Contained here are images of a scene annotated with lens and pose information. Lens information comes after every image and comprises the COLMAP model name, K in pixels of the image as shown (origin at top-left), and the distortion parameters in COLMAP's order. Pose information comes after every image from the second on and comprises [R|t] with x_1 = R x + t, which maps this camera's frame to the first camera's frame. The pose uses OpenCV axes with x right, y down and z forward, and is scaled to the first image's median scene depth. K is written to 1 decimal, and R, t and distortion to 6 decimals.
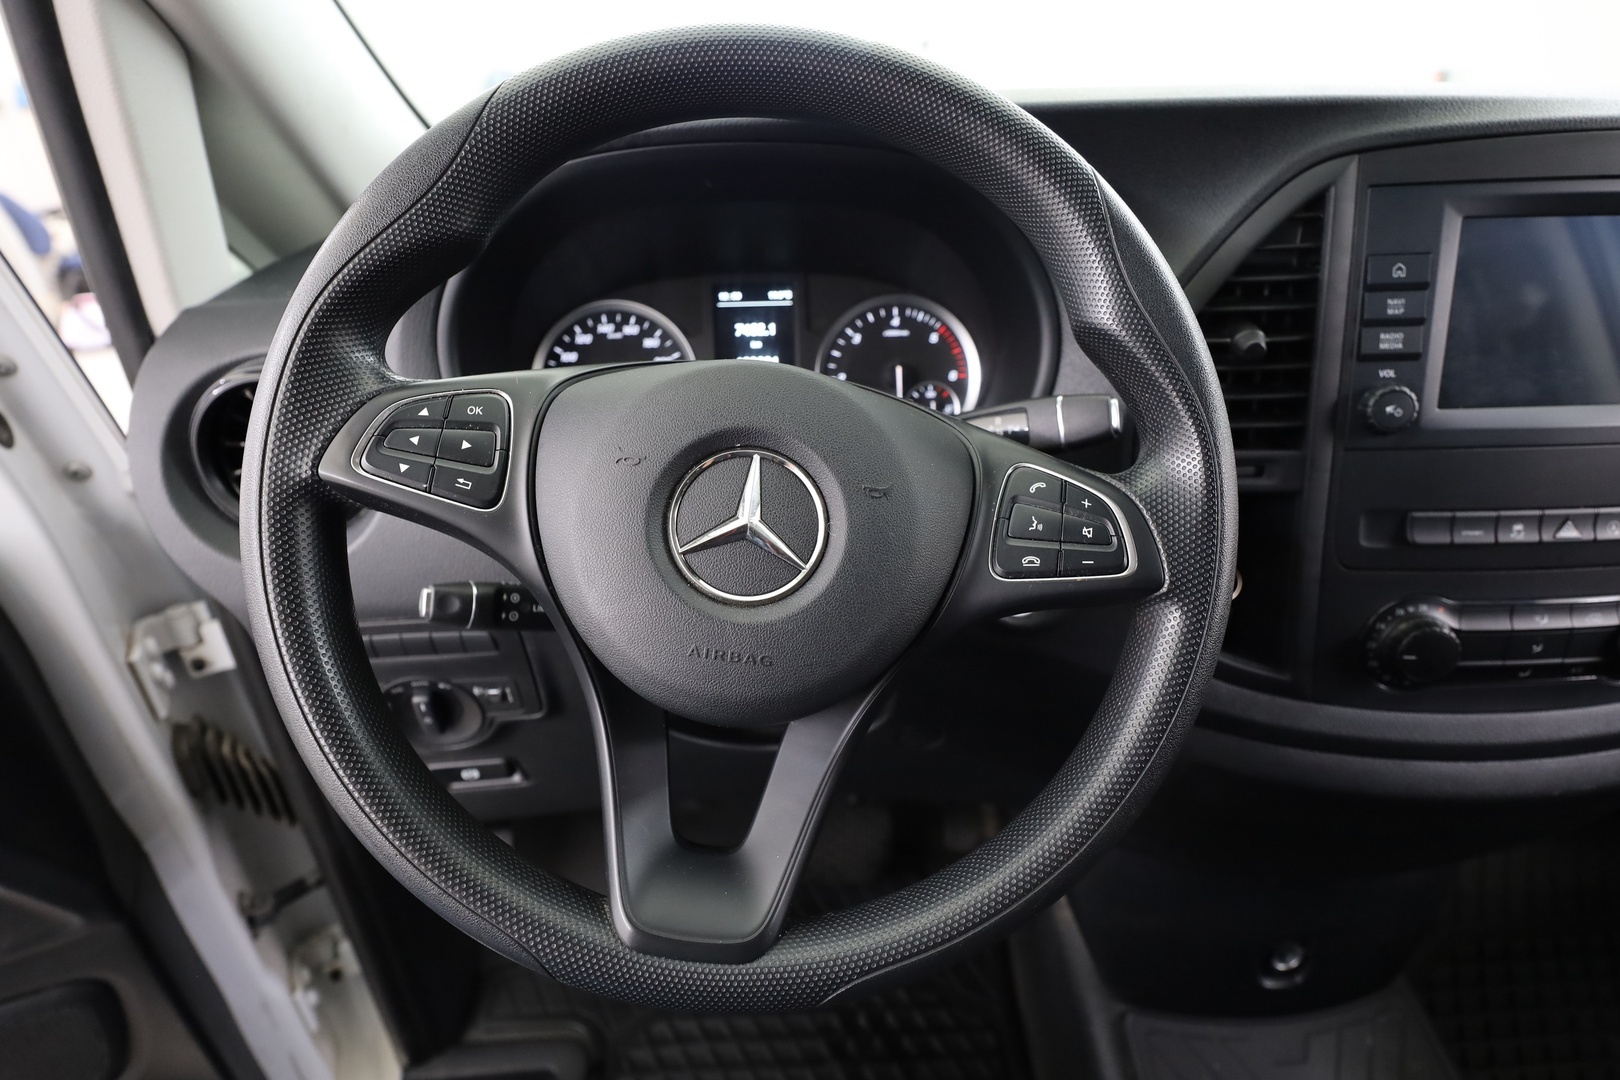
lens RADIAL K [[908.2, 0, 810.0], [0, 908.2, 540.0], [0, 0, 1]] dist [-0.000236, -0.000050]
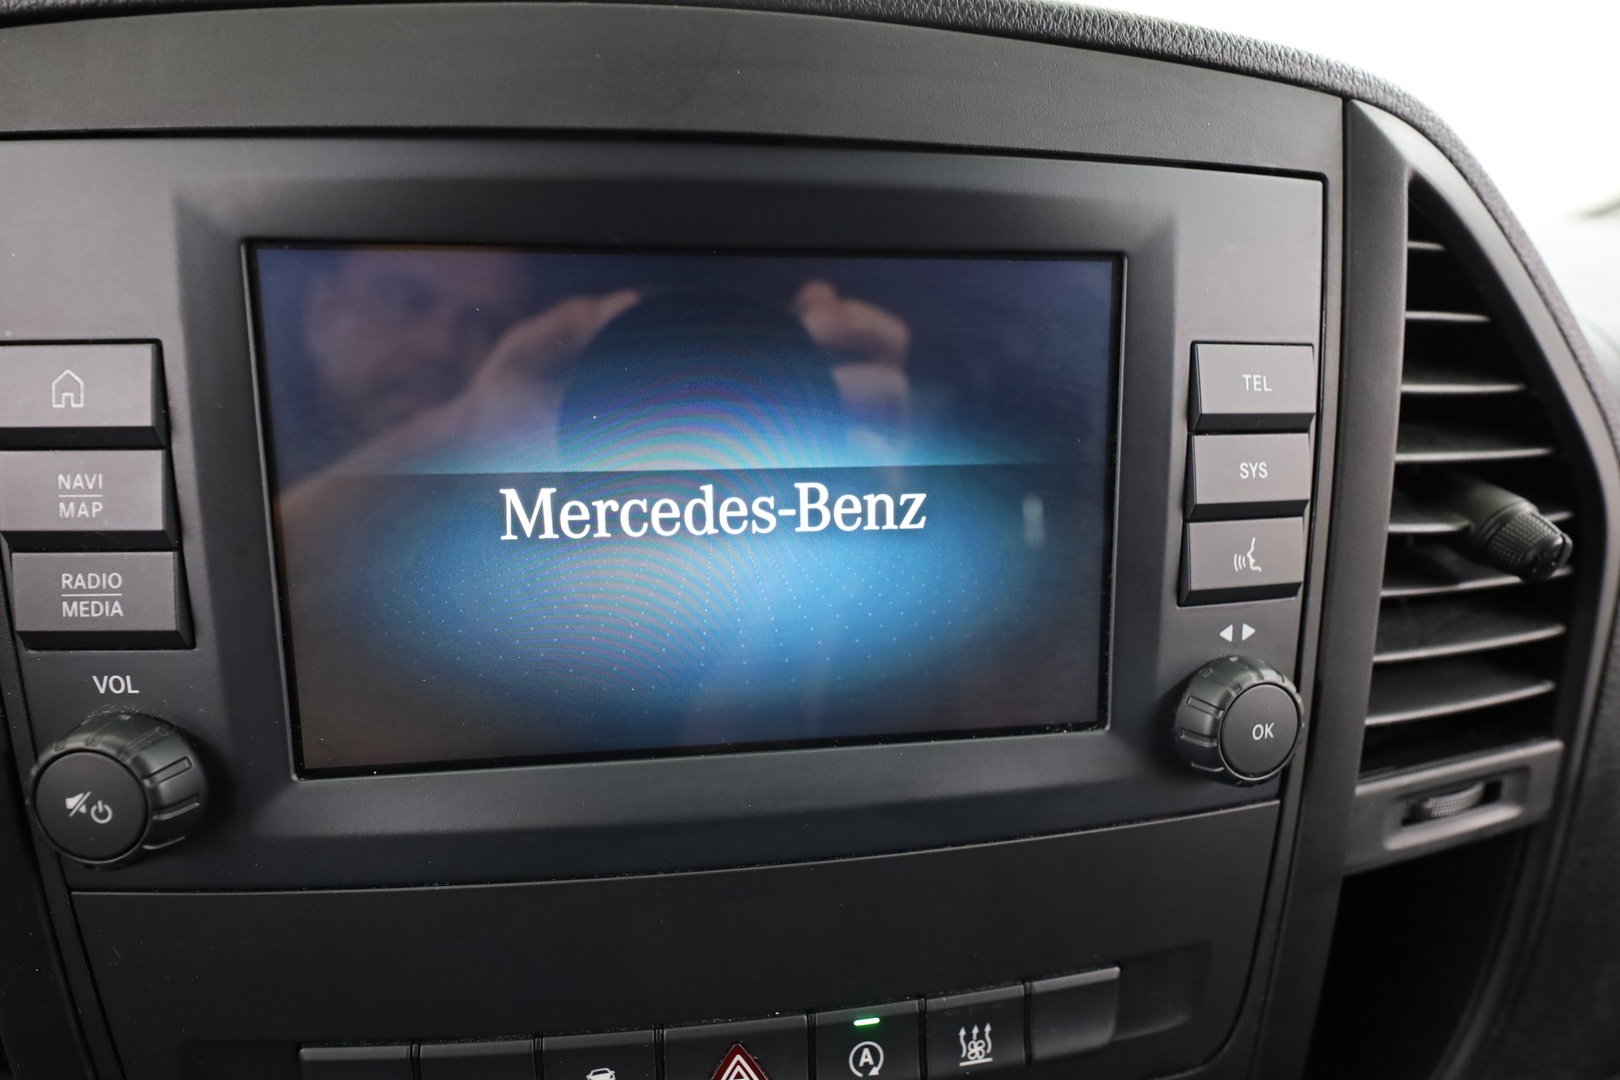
lens RADIAL K [[881.7, 0, 810.0], [0, 881.7, 540.0], [0, 0, 1]] dist [-0.000452, -0.000170]
pose [[0.998375, -0.016375, 0.054577, 0.888169], [0.019772, 0.997862, -0.062291, -0.214022], [-0.053440, 0.063269, 0.996565, 0.659927]]
